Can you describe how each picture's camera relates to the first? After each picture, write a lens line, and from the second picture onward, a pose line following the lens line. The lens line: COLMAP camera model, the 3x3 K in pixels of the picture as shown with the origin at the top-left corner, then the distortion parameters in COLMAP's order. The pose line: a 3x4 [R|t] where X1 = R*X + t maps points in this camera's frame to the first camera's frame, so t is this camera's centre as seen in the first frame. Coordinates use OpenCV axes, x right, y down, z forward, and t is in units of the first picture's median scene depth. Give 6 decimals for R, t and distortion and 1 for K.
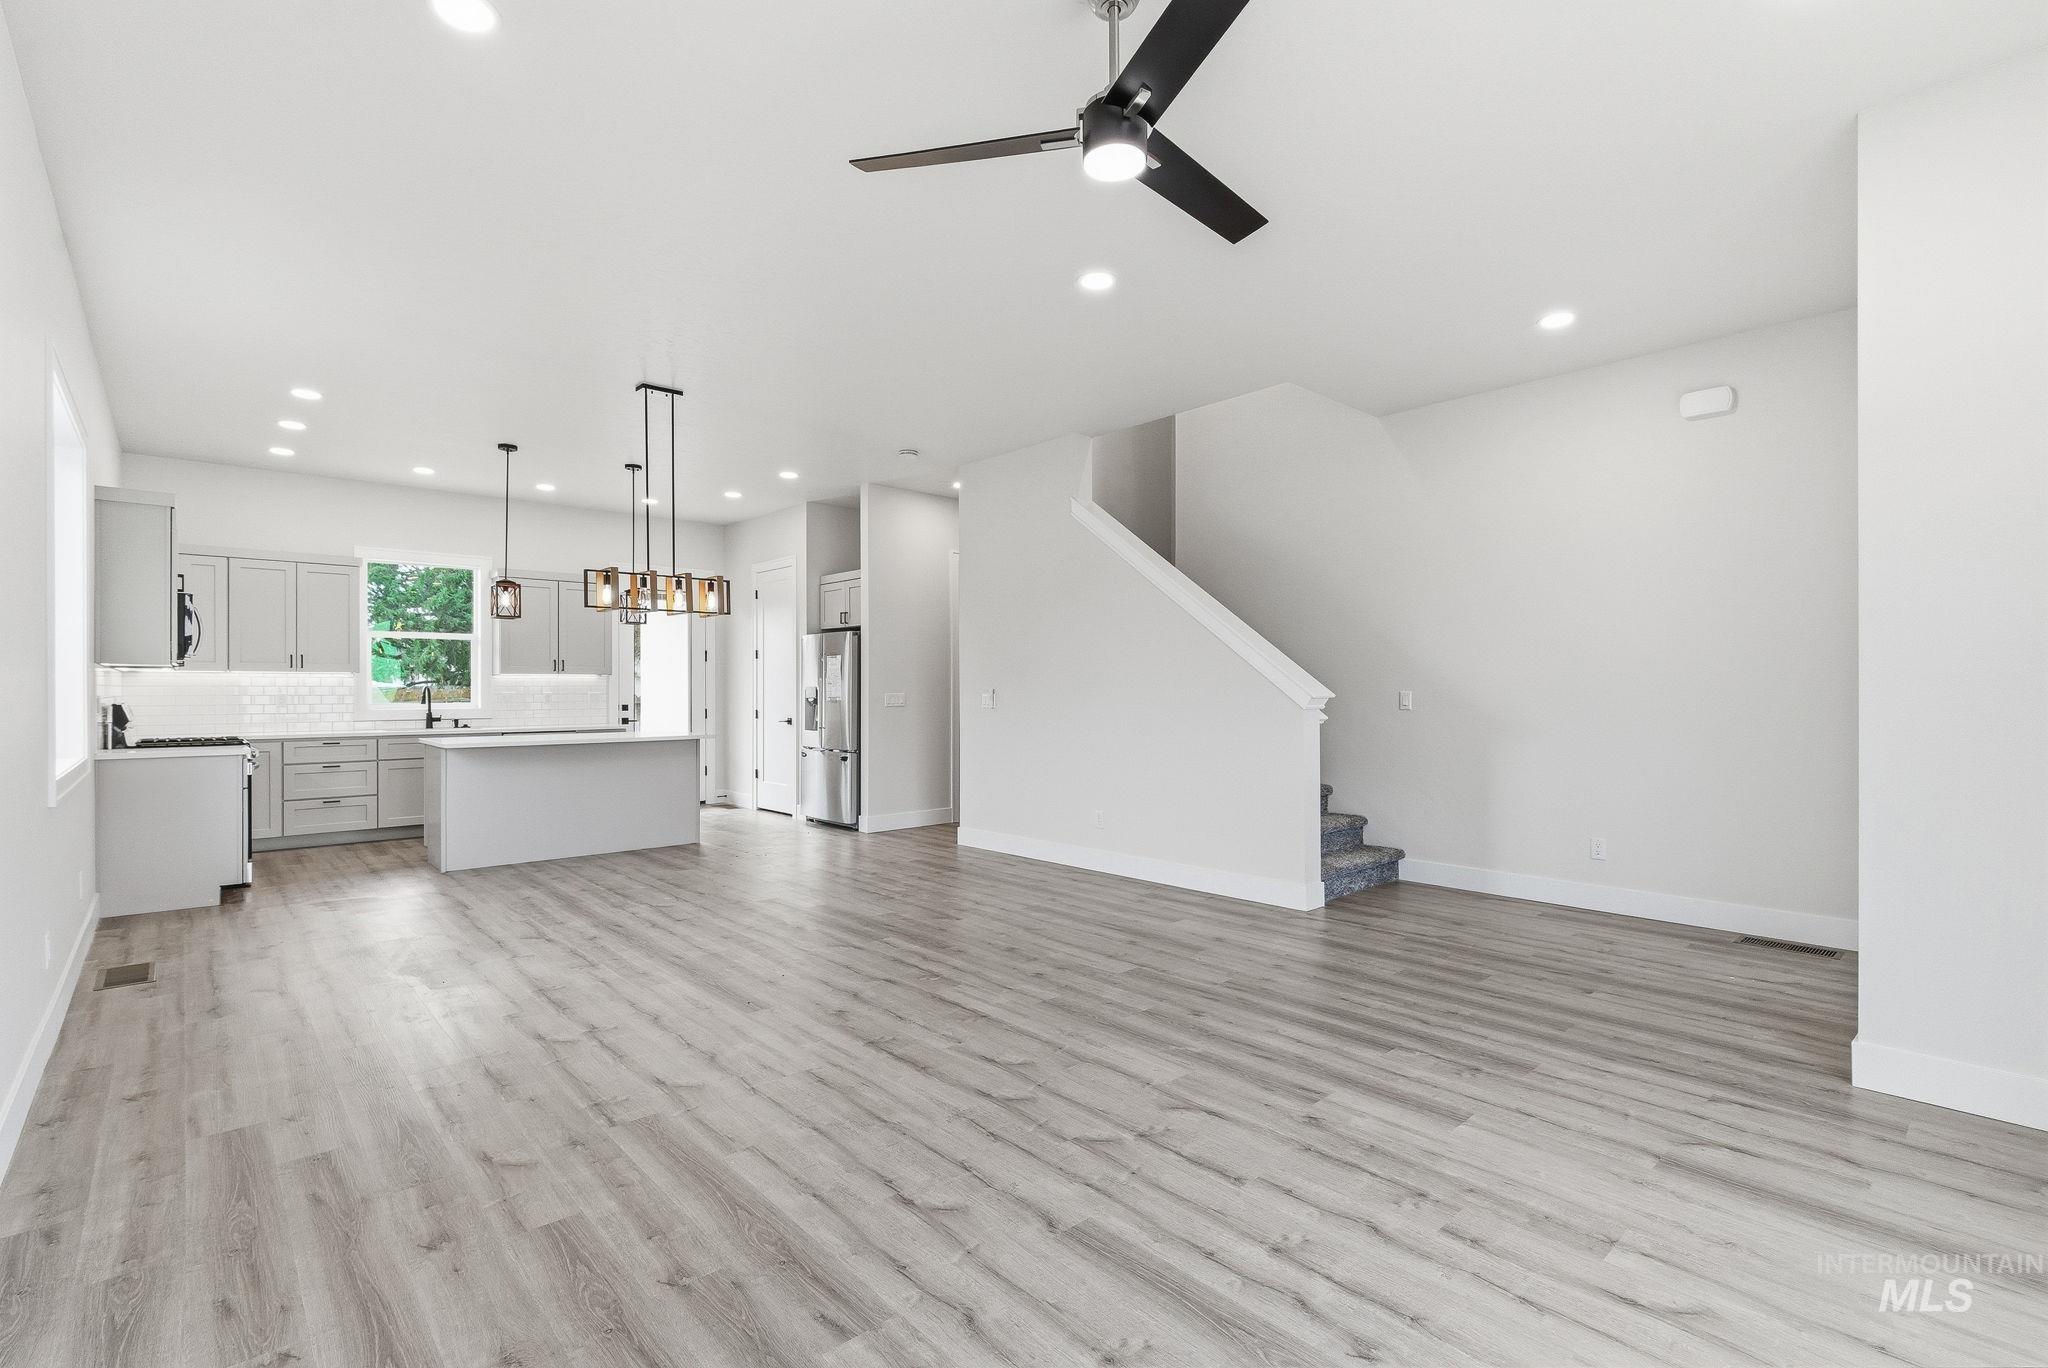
lens RADIAL K [[930.5, 0, 1025.7], [0, 930.5, 685.5], [0, 0, 1]] dist [0.004214, -0.000507]
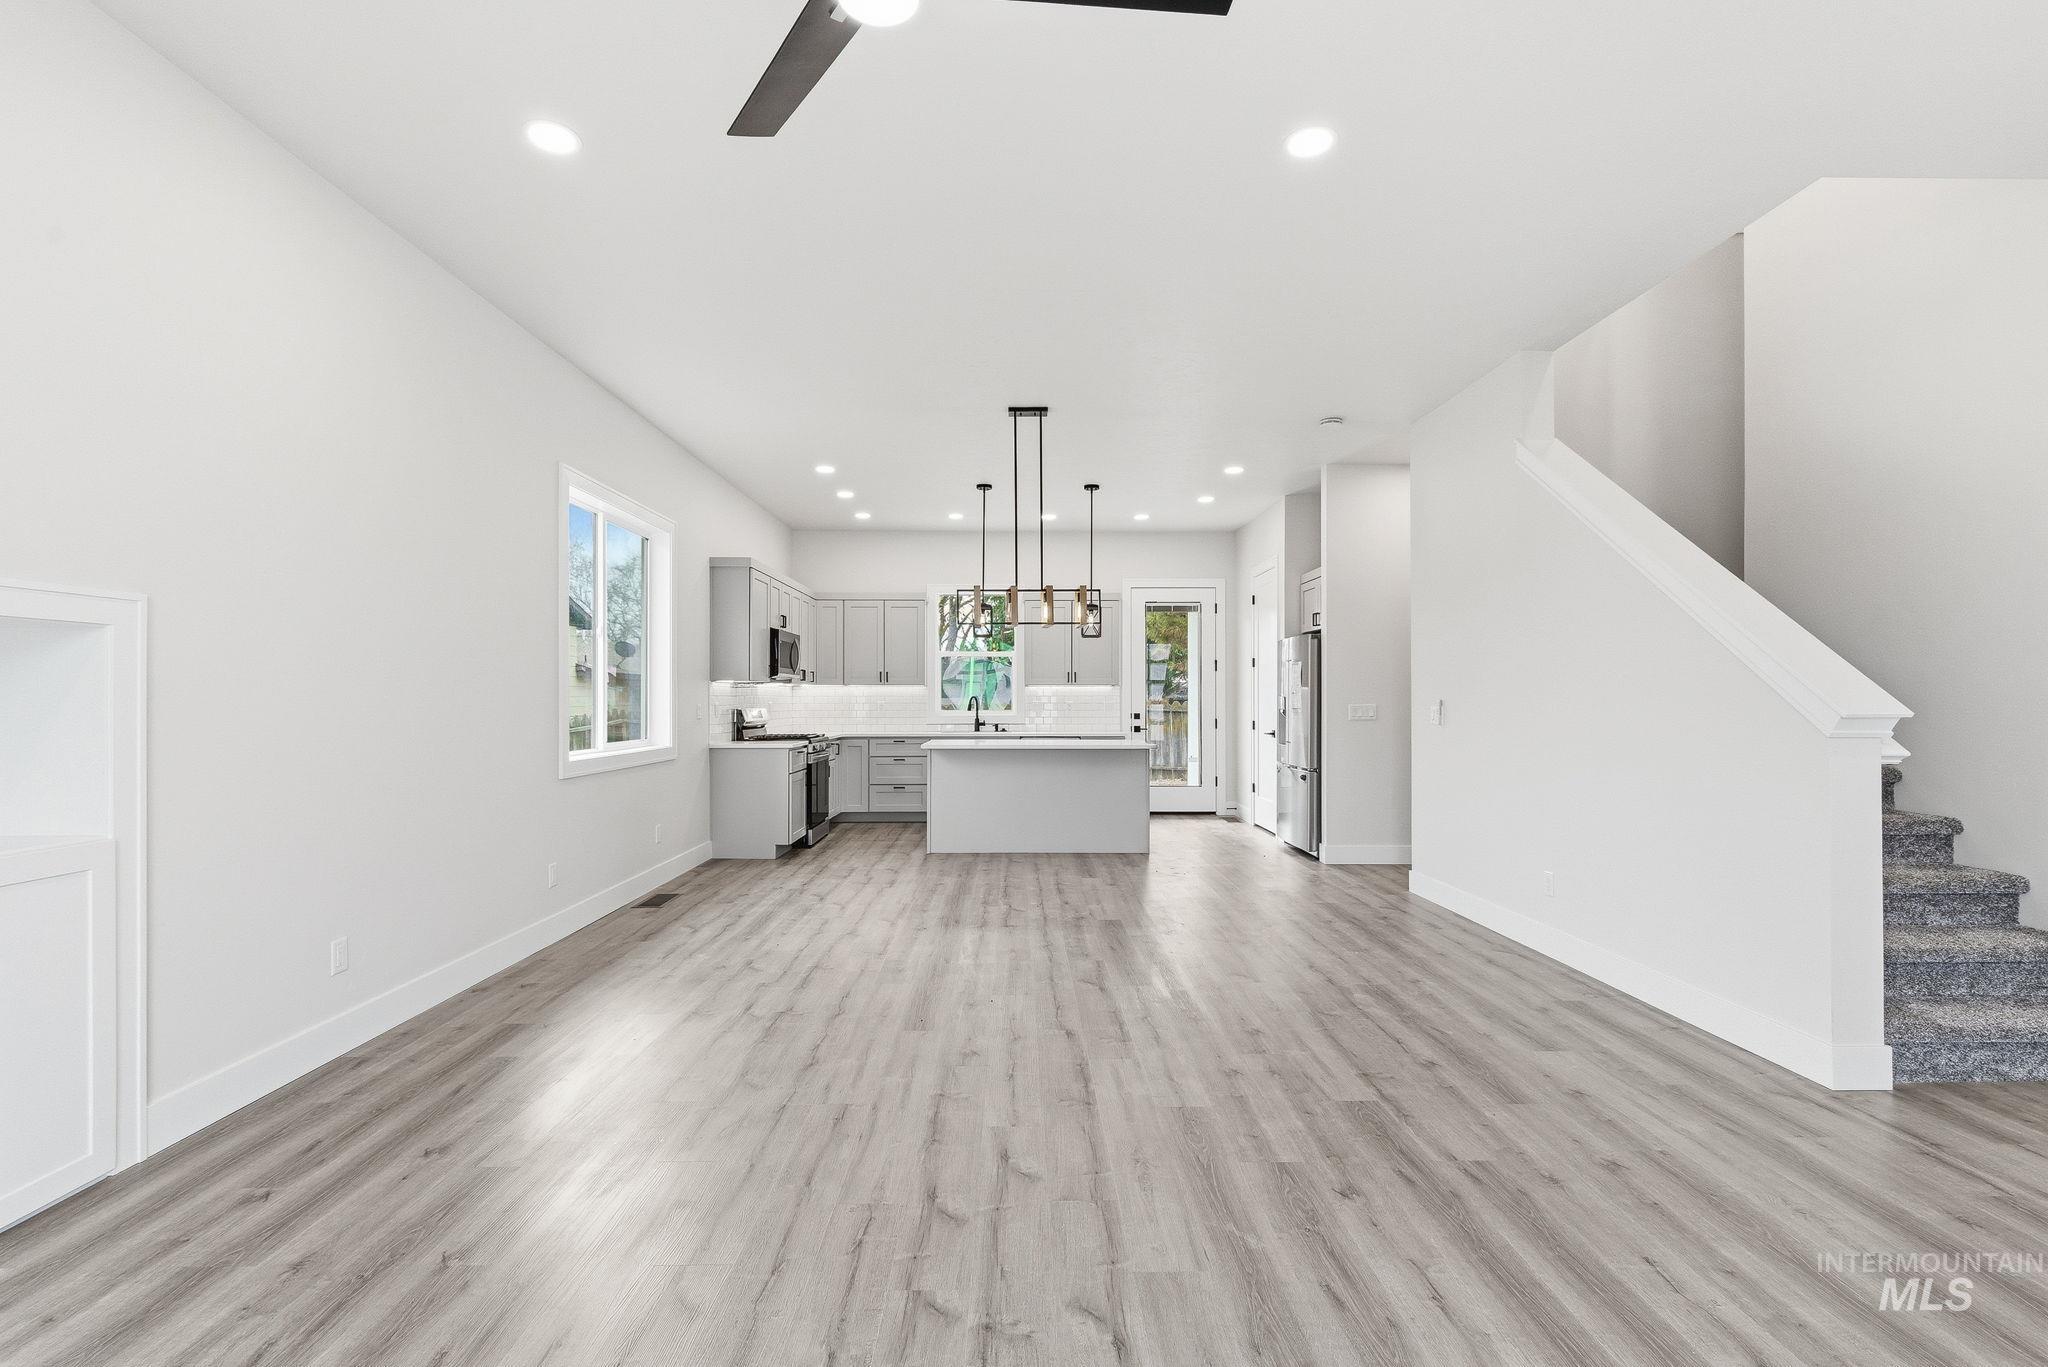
lens RADIAL K [[935.3, 0, 1025.3], [0, 935.3, 677.8], [0, 0, 1]] dist [0.001980, -0.000553]
pose [[0.748708, -0.012730, -0.662778, 0.379085], [0.001116, 0.999838, -0.017944, -0.001688], [0.662899, 0.012695, 0.748601, 0.285567]]
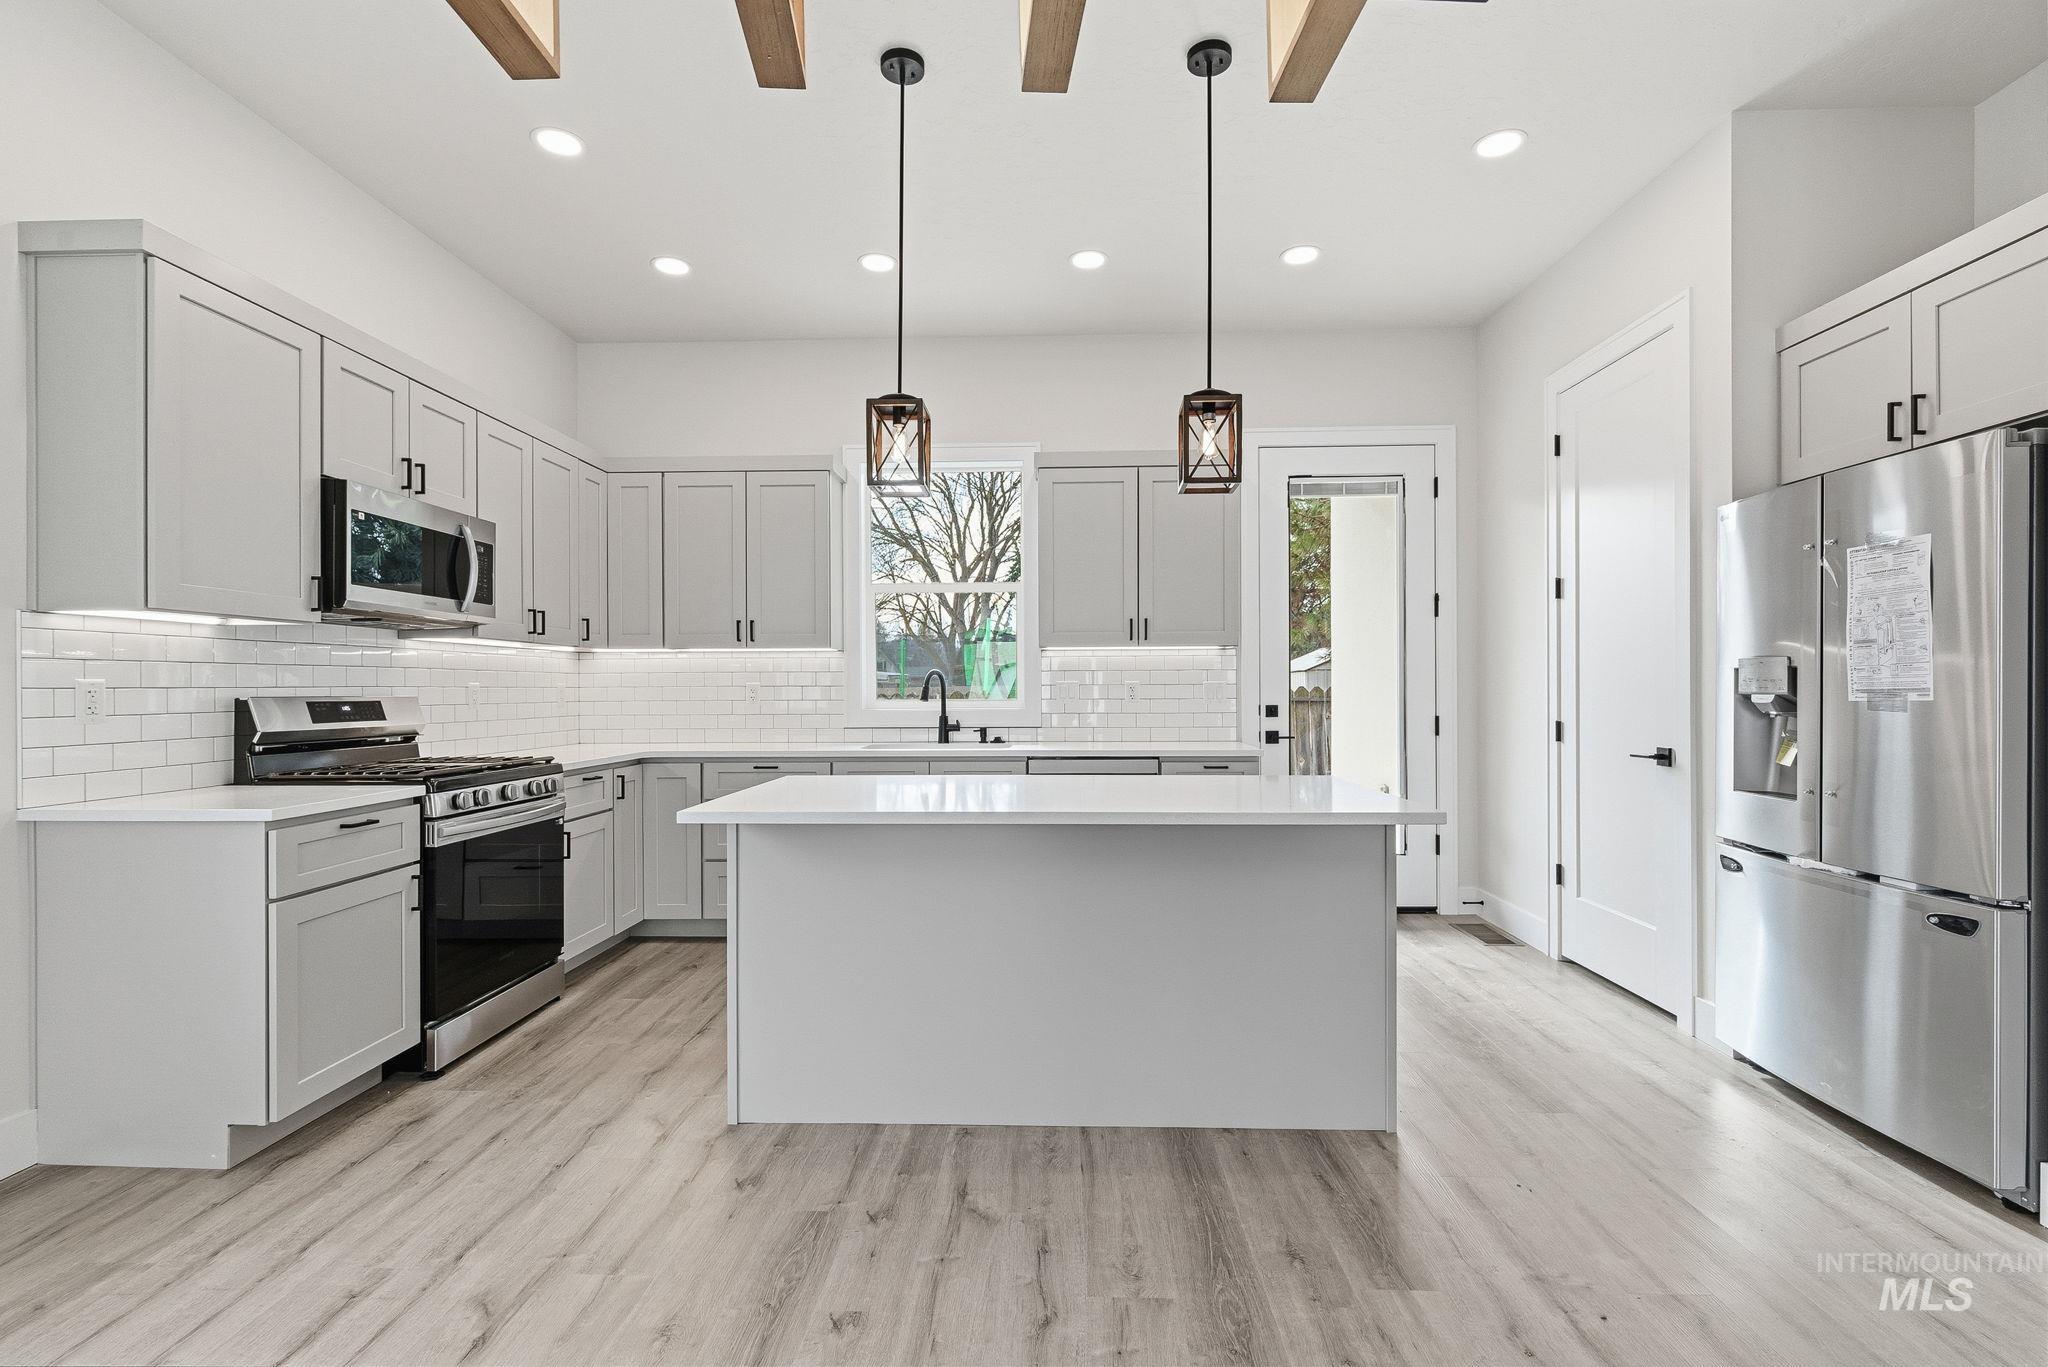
lens RADIAL K [[926.8, 0, 1025.5], [0, 926.8, 684.4], [0, 0, 1]] dist [0.003265, -0.000240]
pose [[0.717169, -0.004053, -0.696888, -0.380941], [0.005879, 0.999983, 0.000234, 0.018184], [0.696875, -0.004265, 0.717180, 1.193739]]
